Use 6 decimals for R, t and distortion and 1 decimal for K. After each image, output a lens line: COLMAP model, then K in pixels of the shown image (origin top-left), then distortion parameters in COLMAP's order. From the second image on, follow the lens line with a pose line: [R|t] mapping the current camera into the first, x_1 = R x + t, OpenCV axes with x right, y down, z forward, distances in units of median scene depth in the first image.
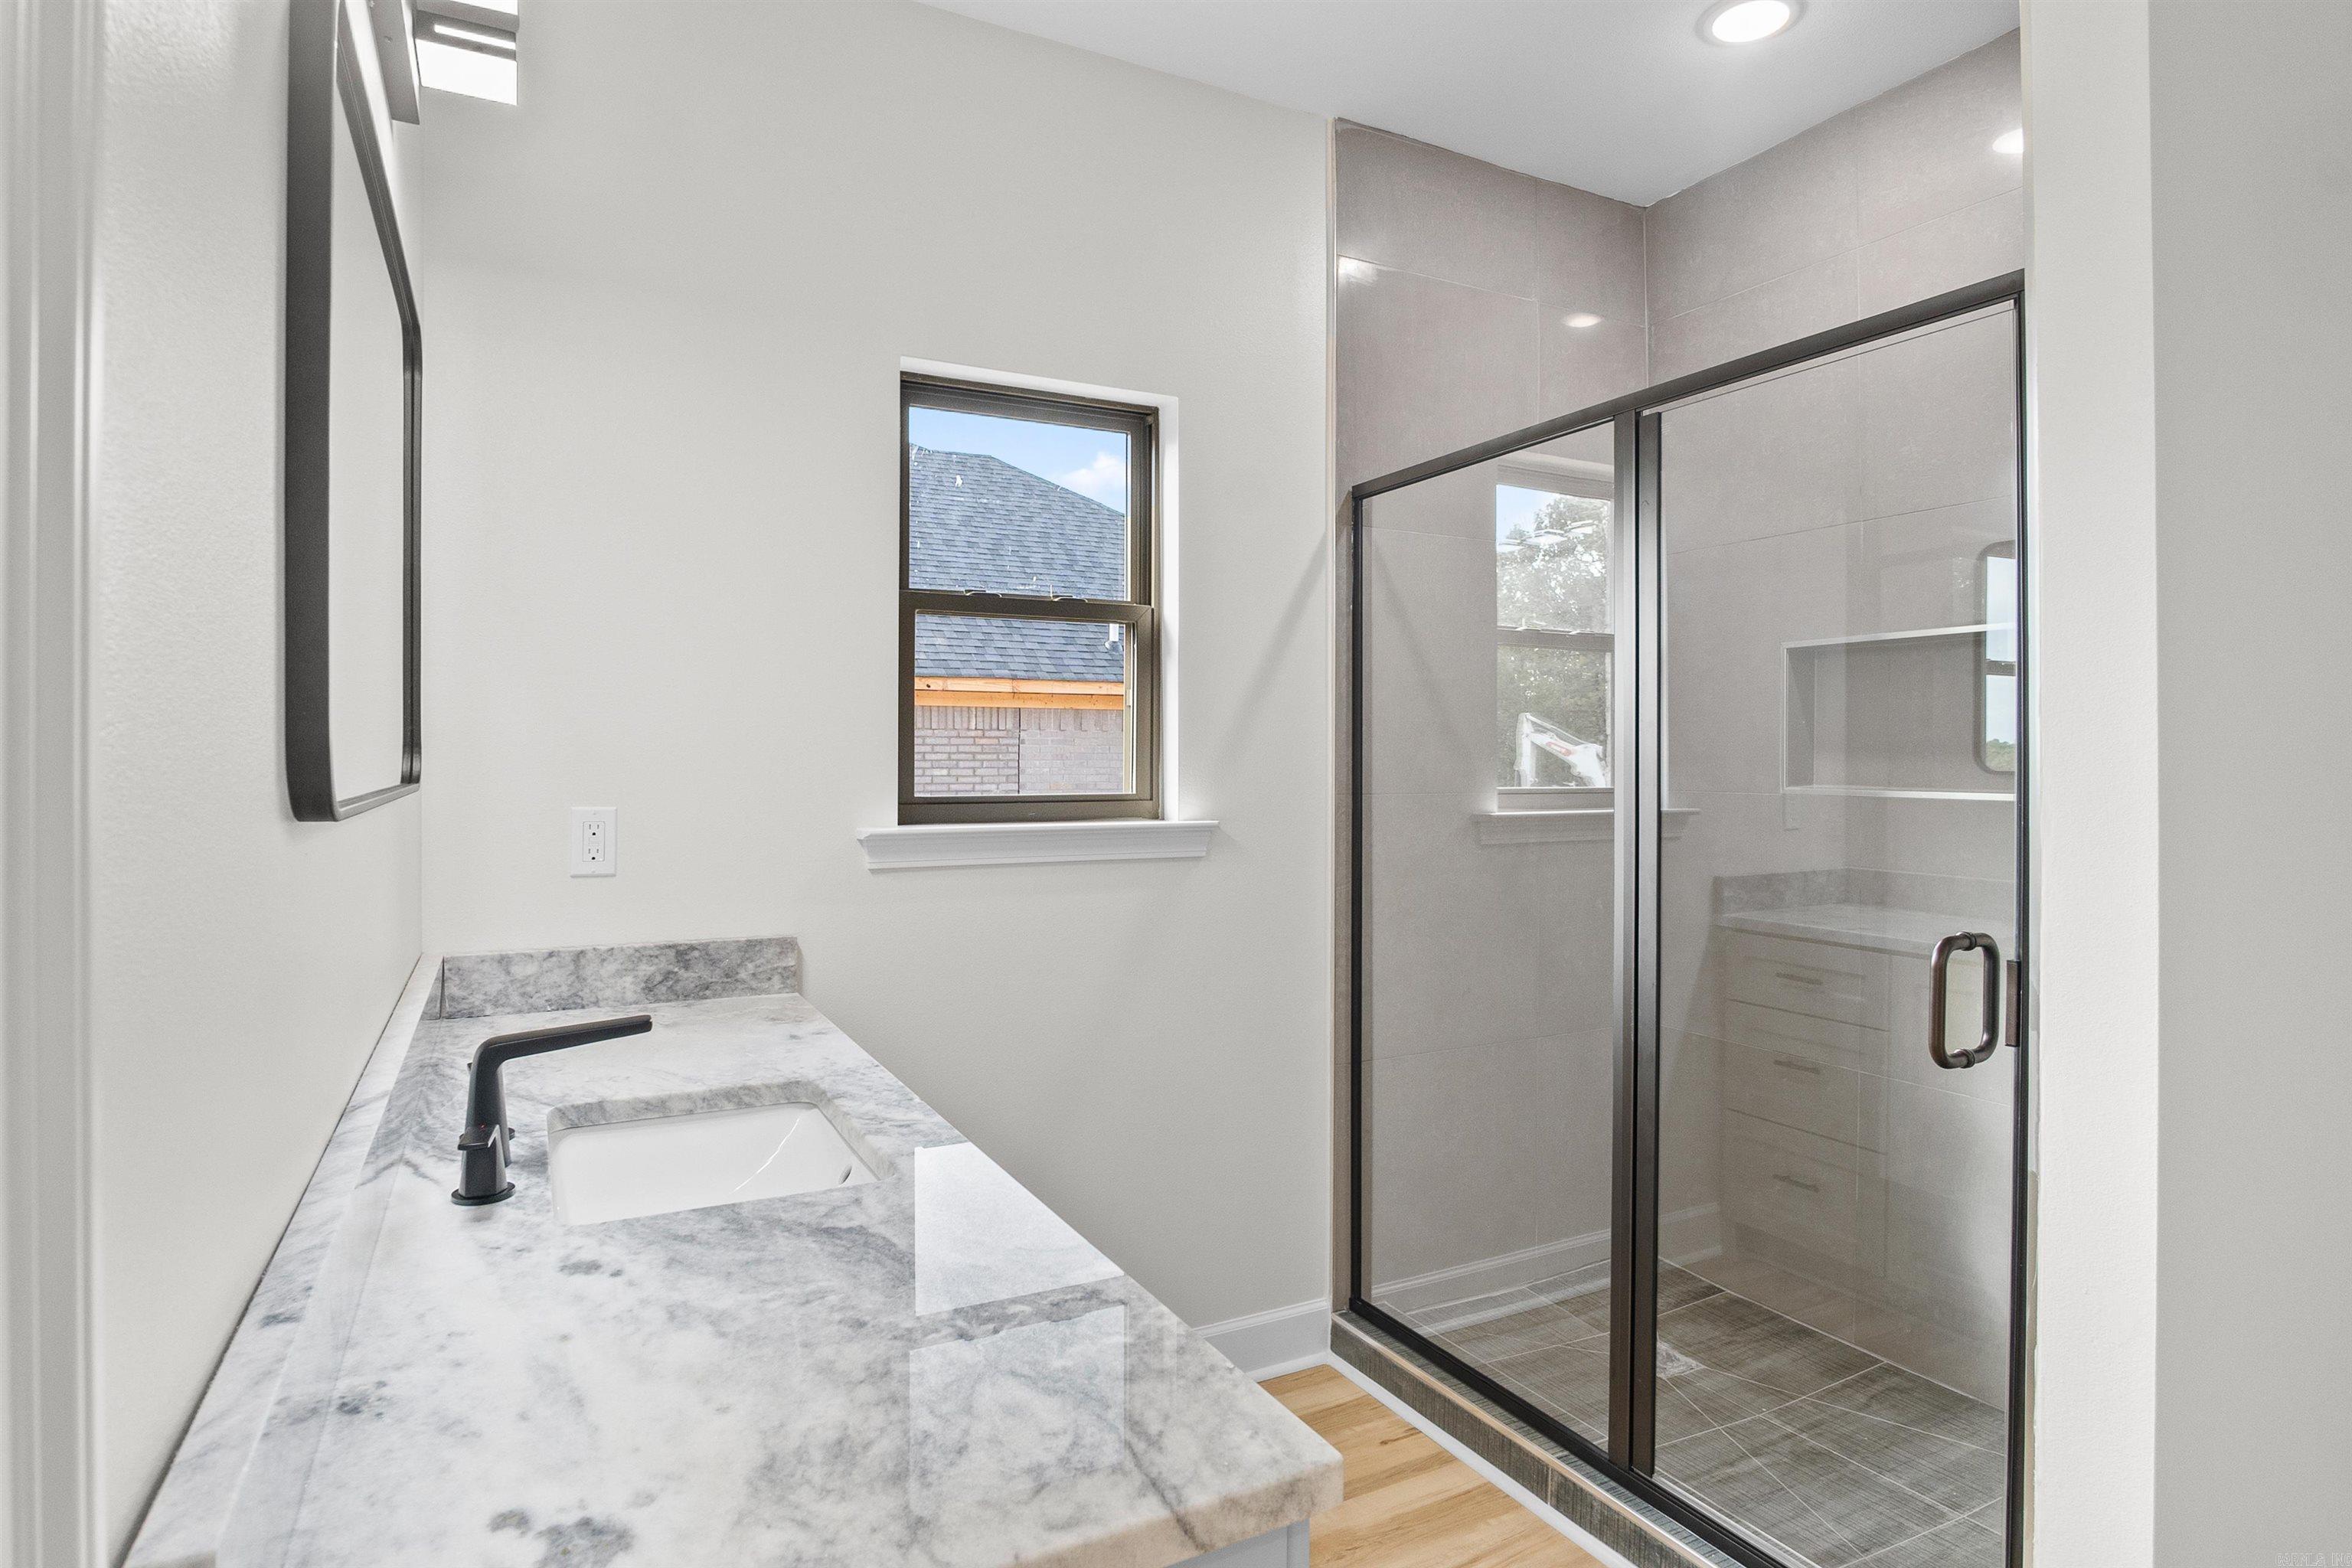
lens RADIAL K [[1259.9, 0, 1189.3], [0, 1259.9, 760.3], [0, 0, 1]] dist [-0.035945, 0.008231]
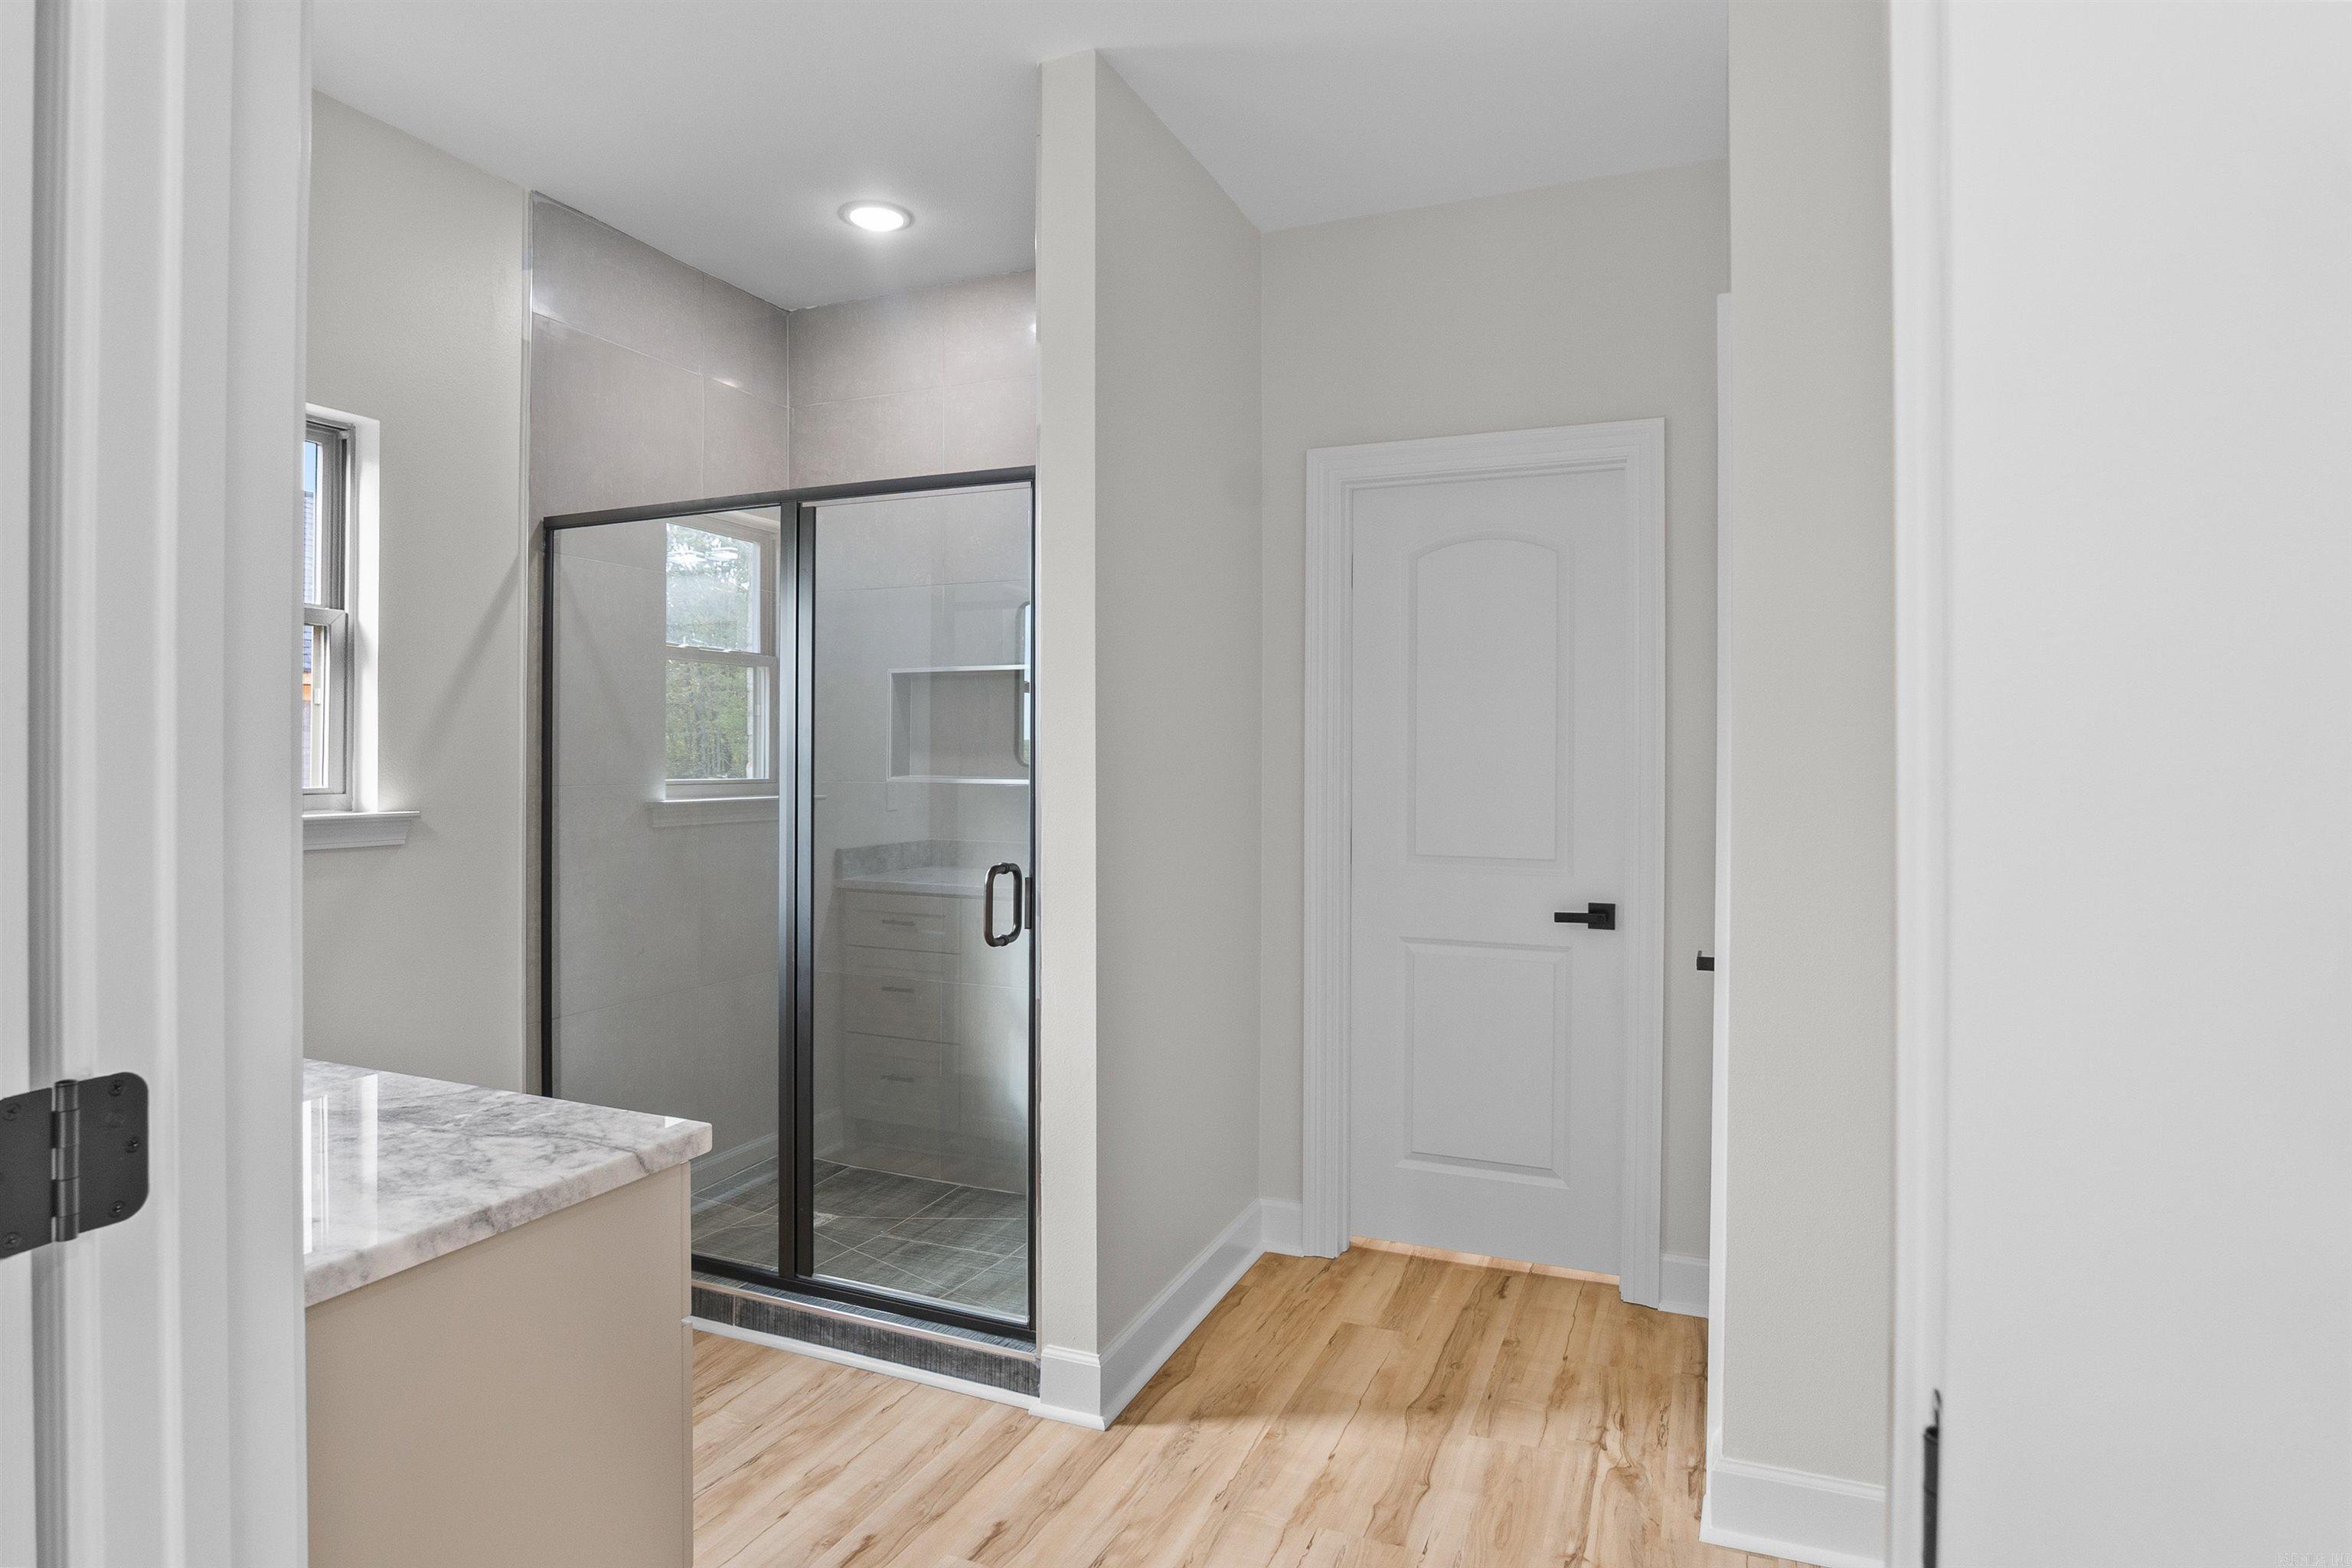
lens RADIAL K [[1259.9, 0, 1172.3], [0, 1259.9, 758.1], [0, 0, 1]] dist [-0.035945, 0.008231]
pose [[0.777686, 0.000295, 0.628653, -0.183928], [-0.001743, 0.999997, 0.001687, -0.002359], [-0.628651, -0.002408, 0.777684, -0.322754]]
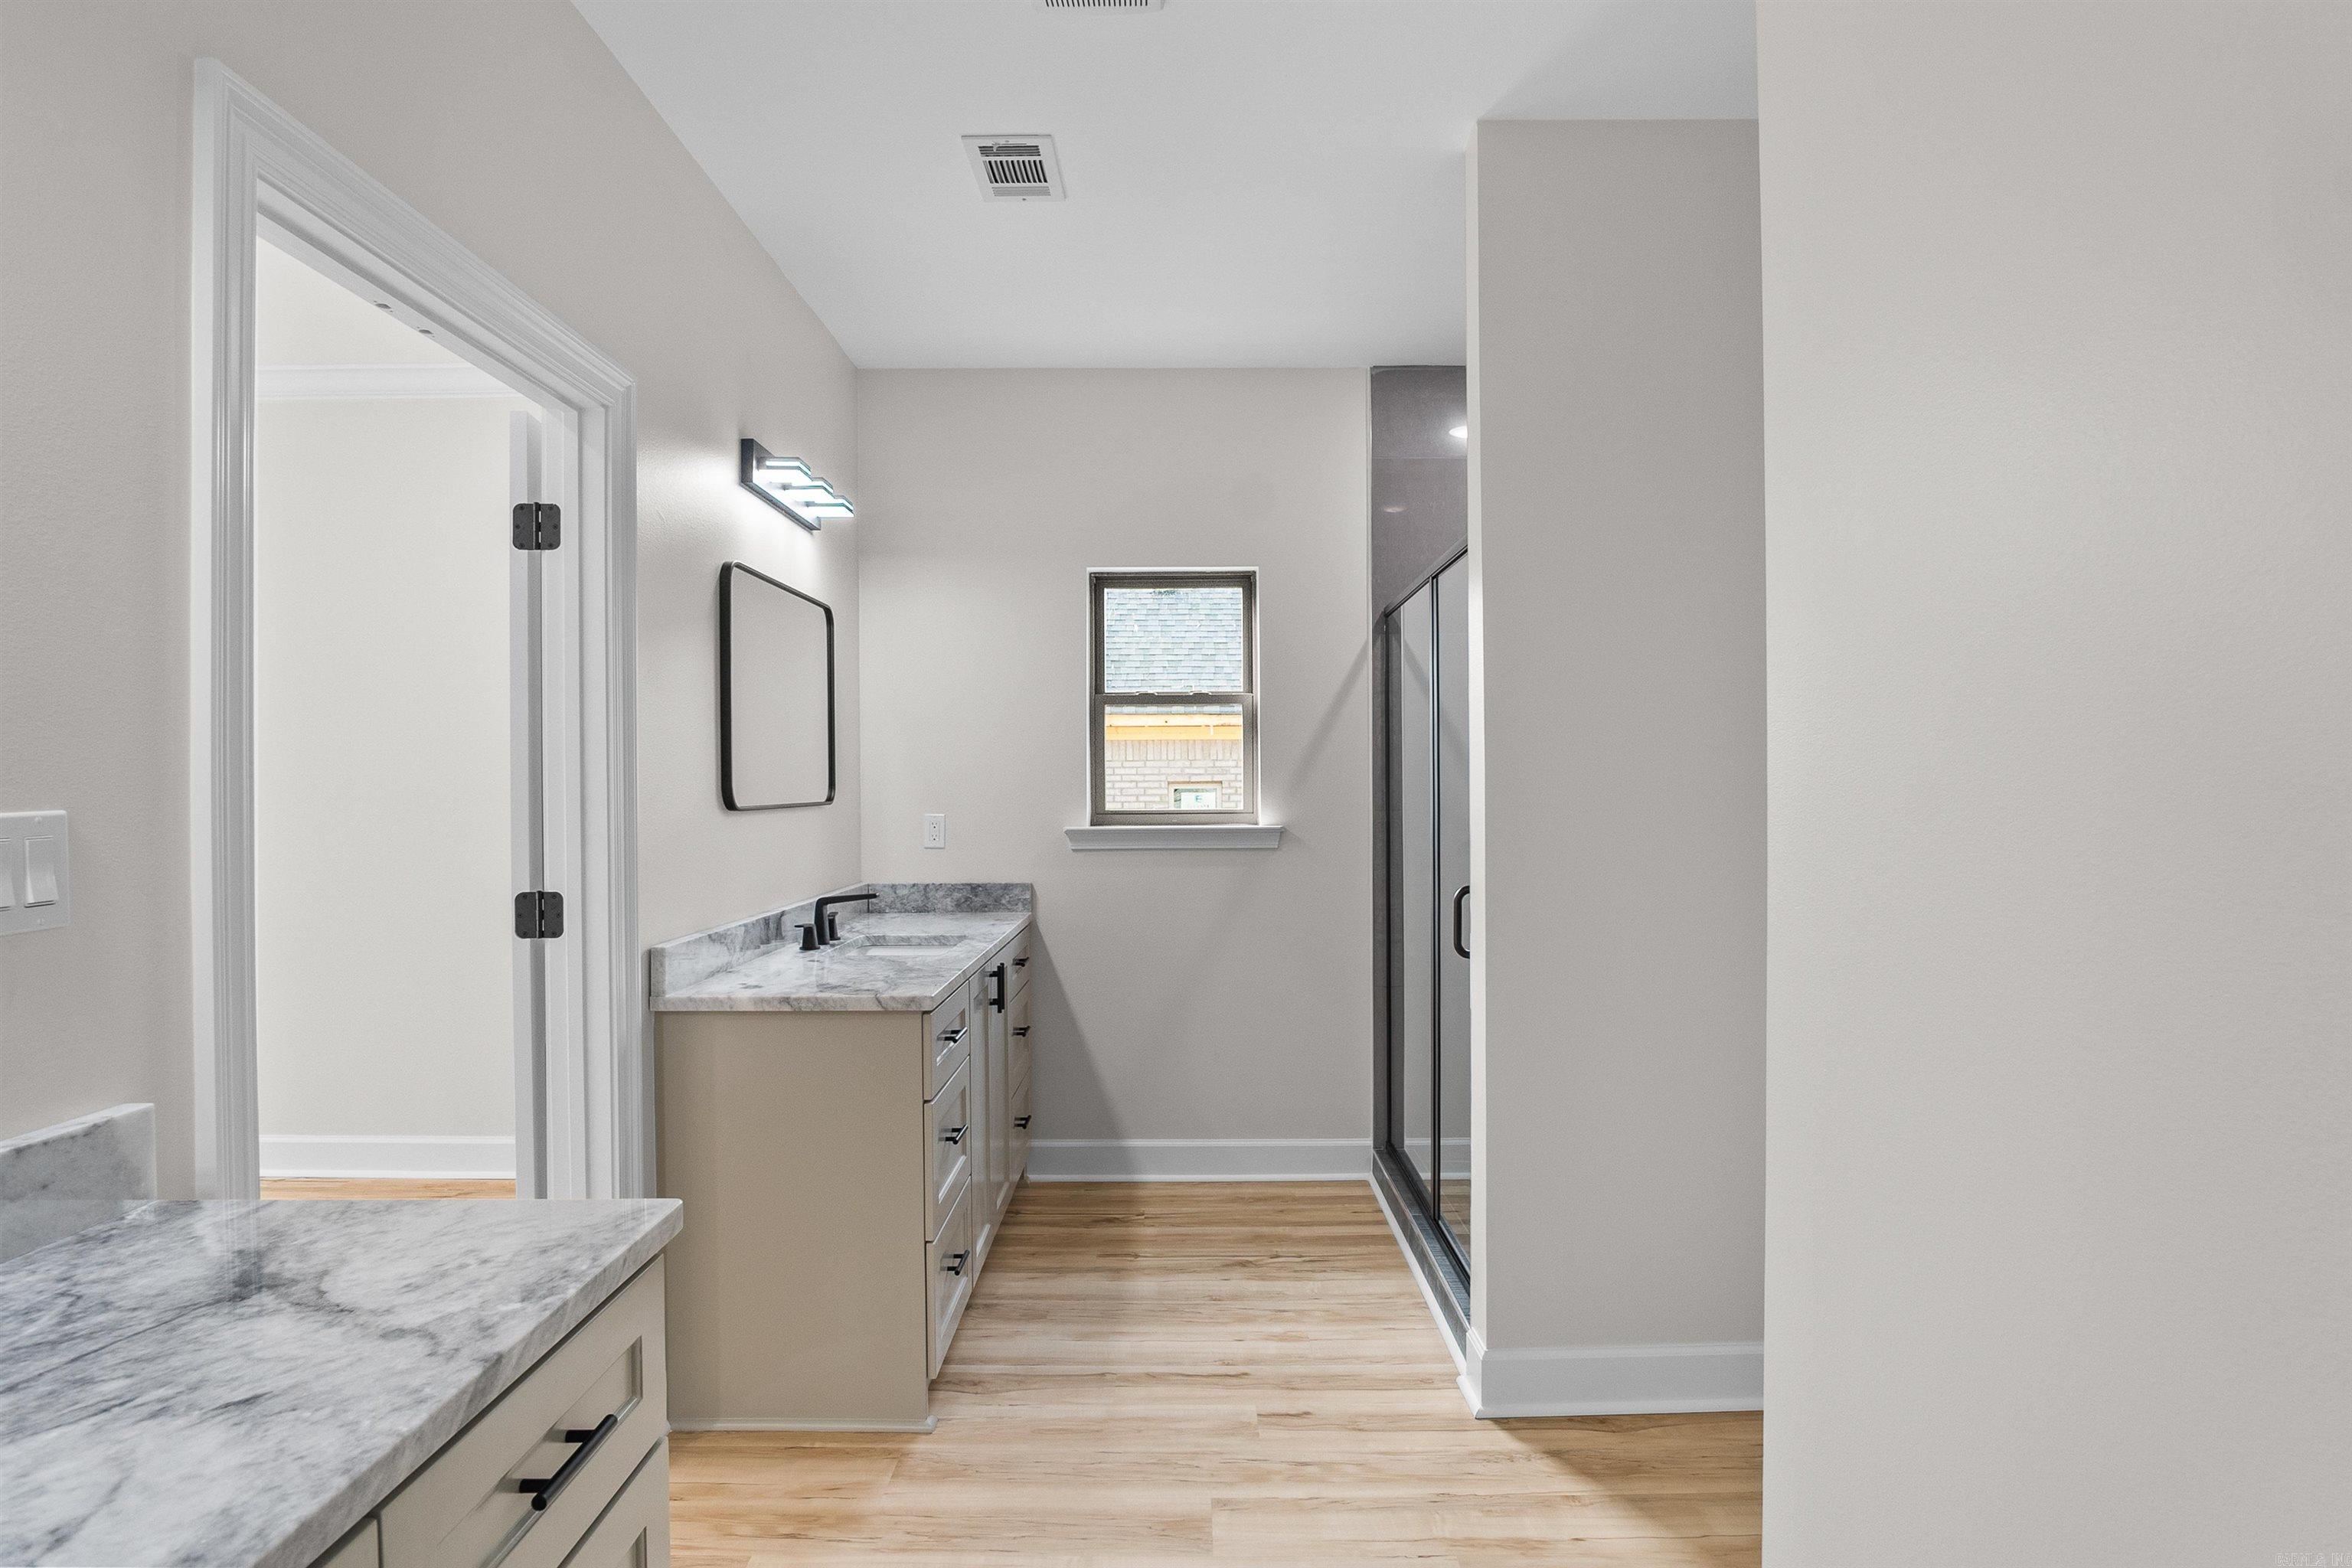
lens RADIAL K [[1259.9, 0, 1213.0], [0, 1259.9, 792.1], [0, 0, 1]] dist [-0.035945, 0.008231]
pose [[0.895116, -0.001176, -0.445831, 0.821301], [0.004376, 0.999972, 0.006148, -0.008128], [0.445811, -0.007455, 0.895096, -0.609673]]
